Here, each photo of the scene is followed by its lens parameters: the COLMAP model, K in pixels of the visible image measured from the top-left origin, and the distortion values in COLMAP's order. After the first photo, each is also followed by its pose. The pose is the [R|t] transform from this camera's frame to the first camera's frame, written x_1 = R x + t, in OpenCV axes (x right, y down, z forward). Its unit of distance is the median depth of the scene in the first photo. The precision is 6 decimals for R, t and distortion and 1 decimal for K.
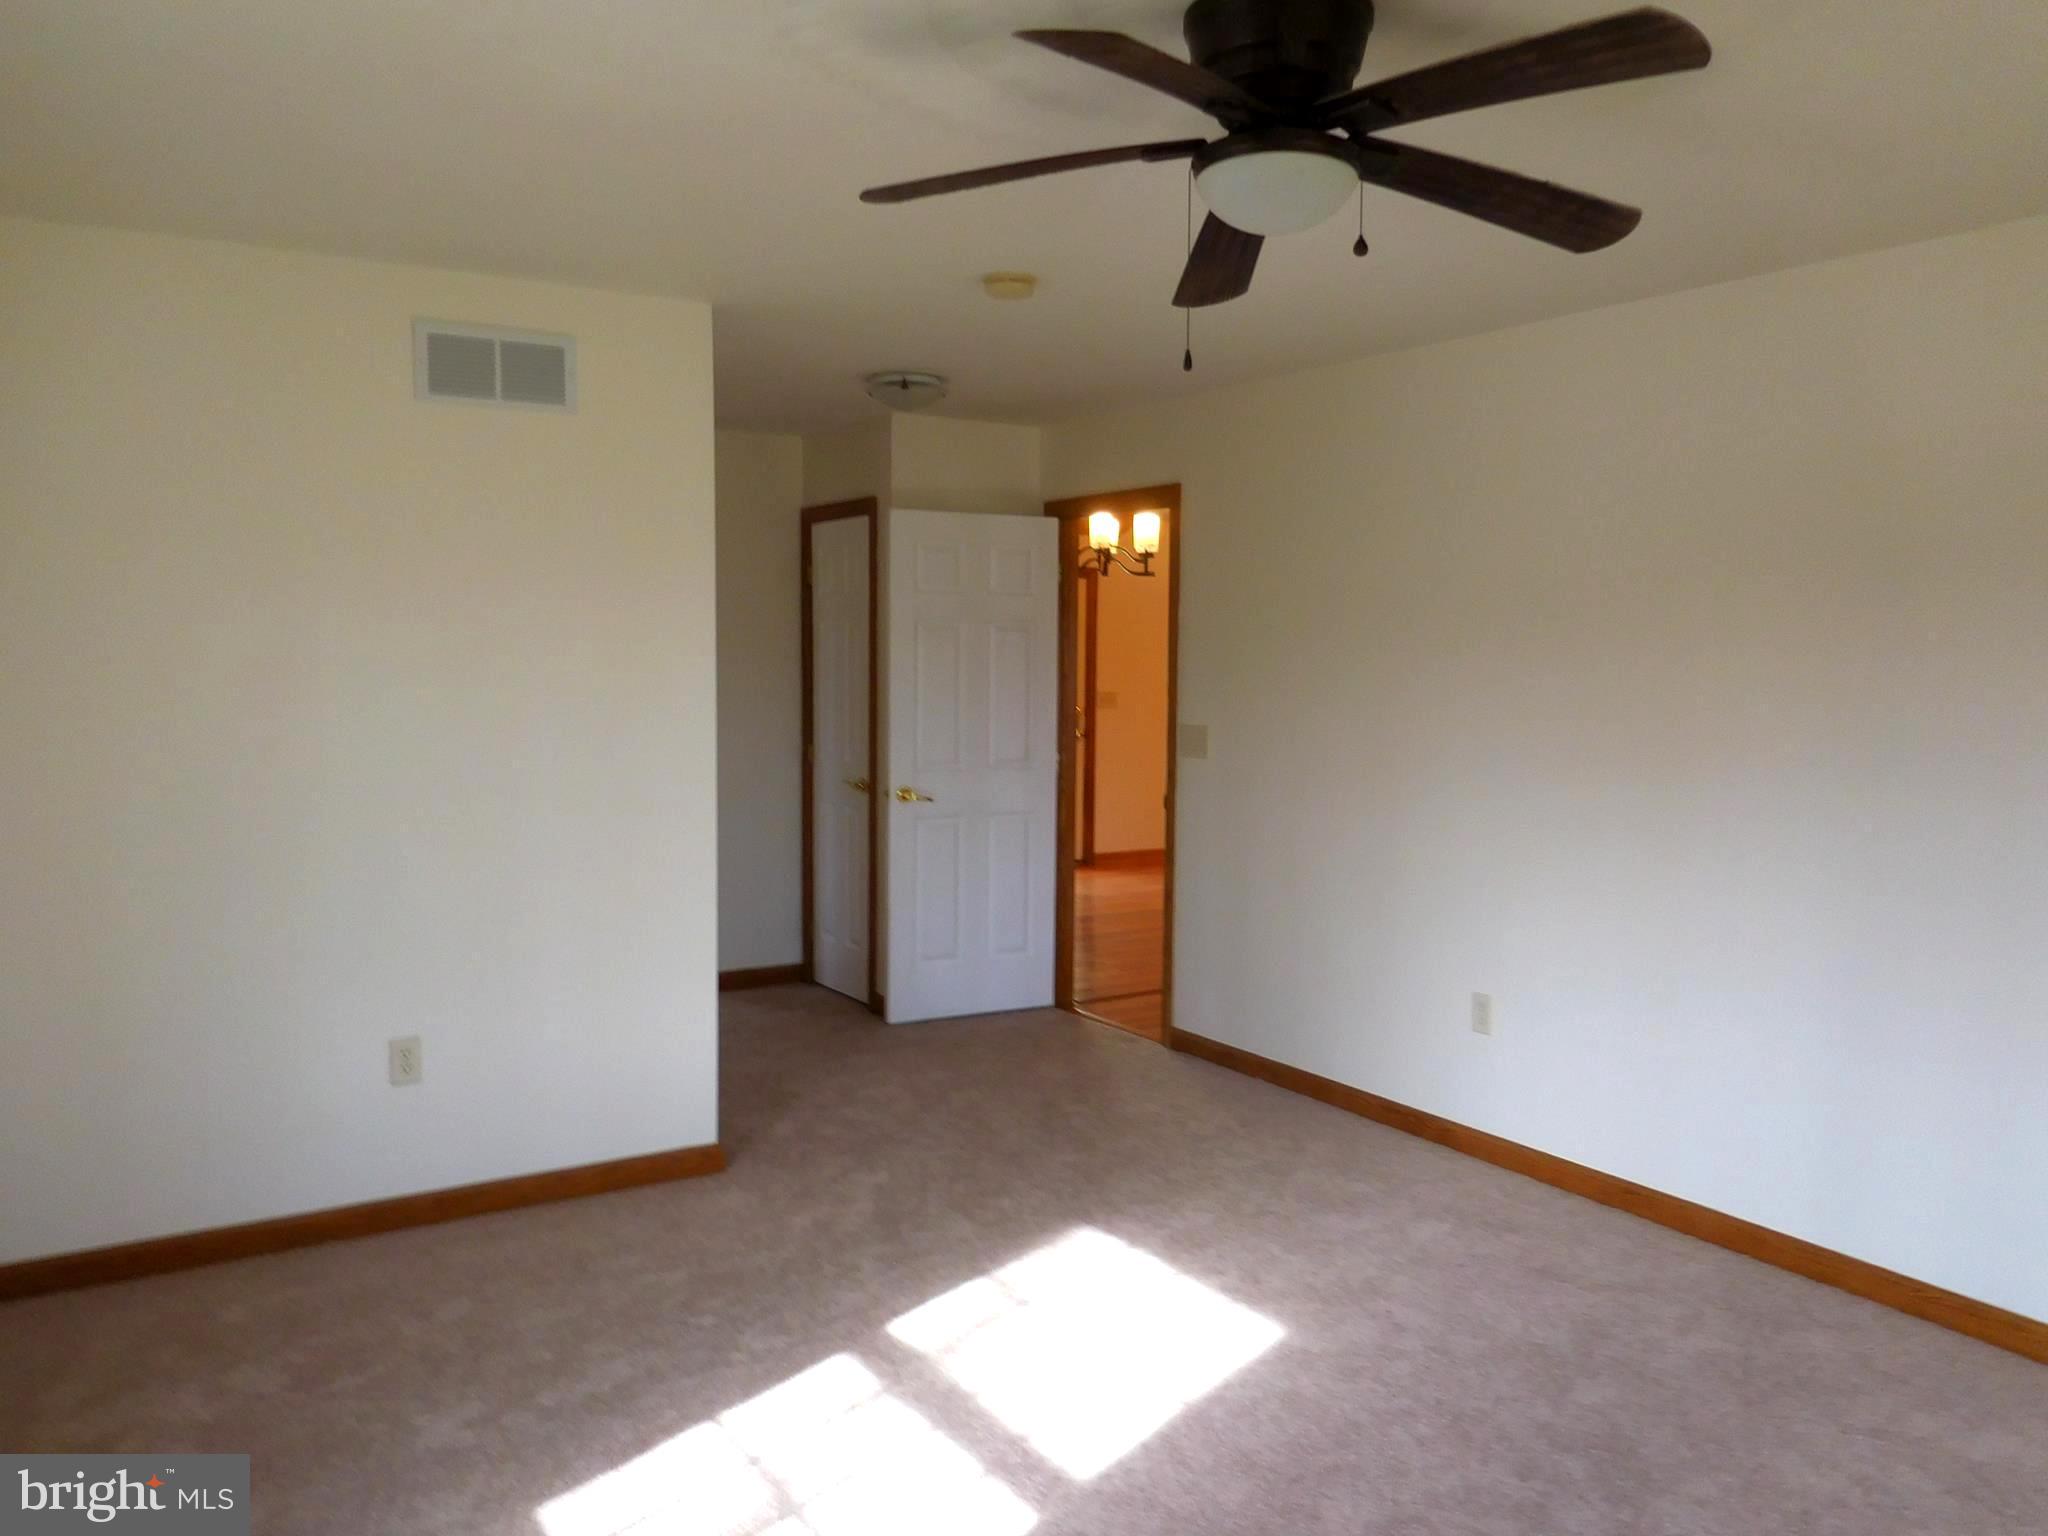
lens RADIAL K [[1577.7, 0, 1027.8], [0, 1577.7, 757.3], [0, 0, 1]] dist [-0.003422, 0.006752]
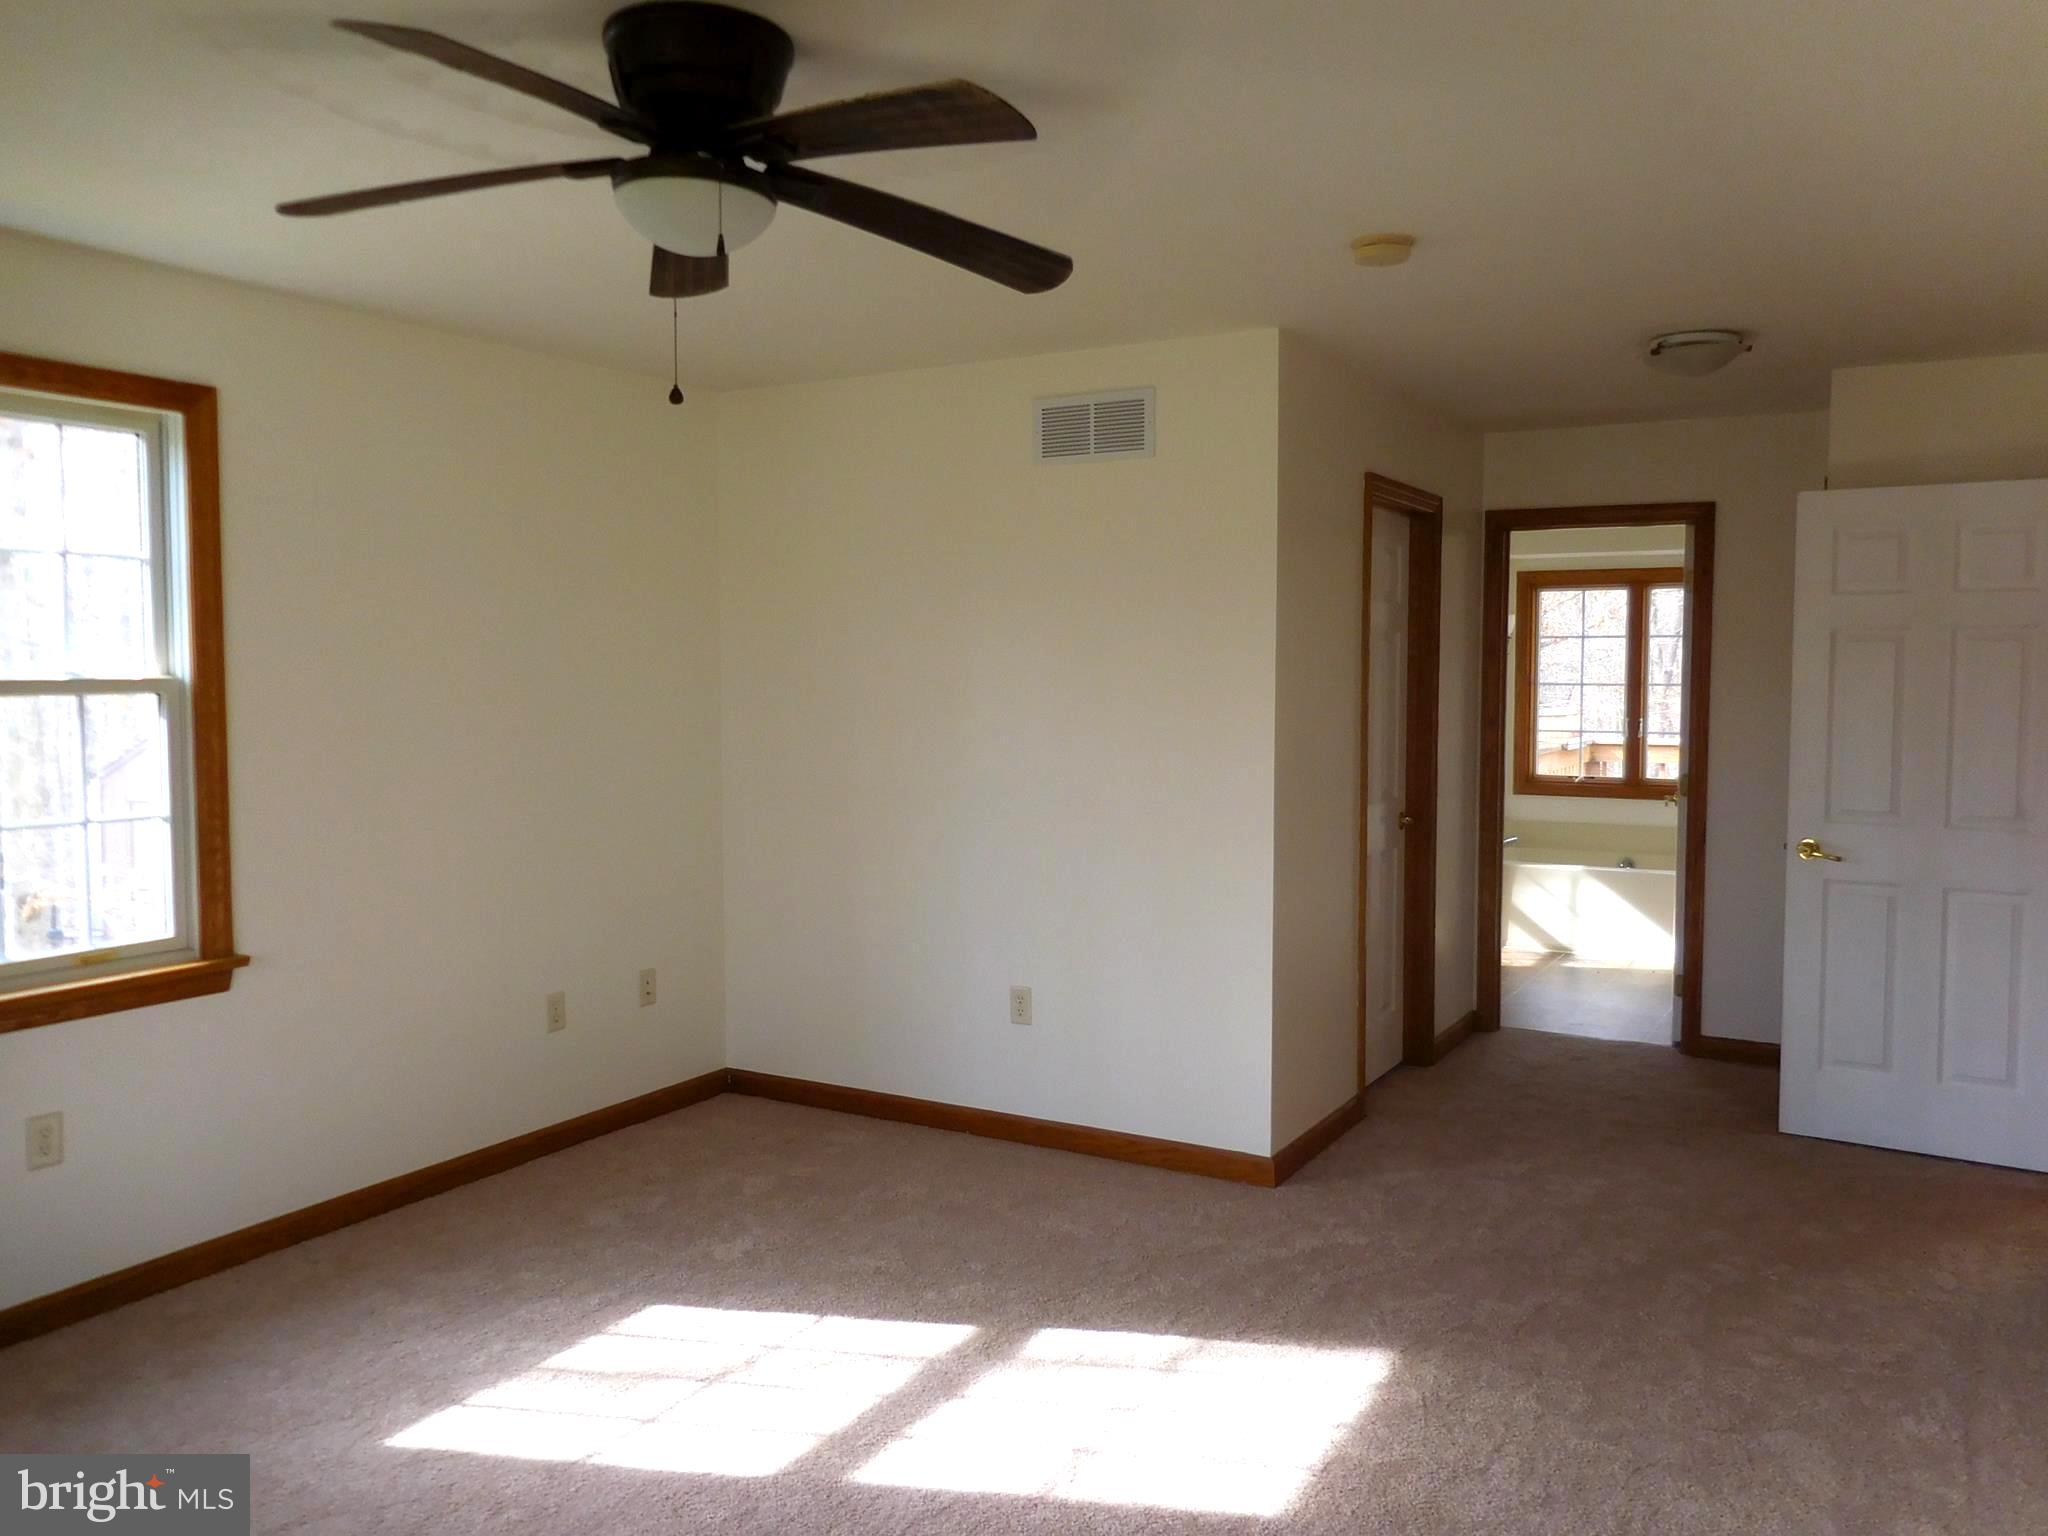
lens RADIAL K [[1577.7, 0, 1027.8], [0, 1577.7, 757.3], [0, 0, 1]] dist [-0.003422, 0.006752]
pose [[0.466518, 0.044336, -0.883400, 0.679077], [-0.058906, 0.998083, 0.018984, -0.023538], [0.882548, 0.043181, 0.468235, 0.424375]]
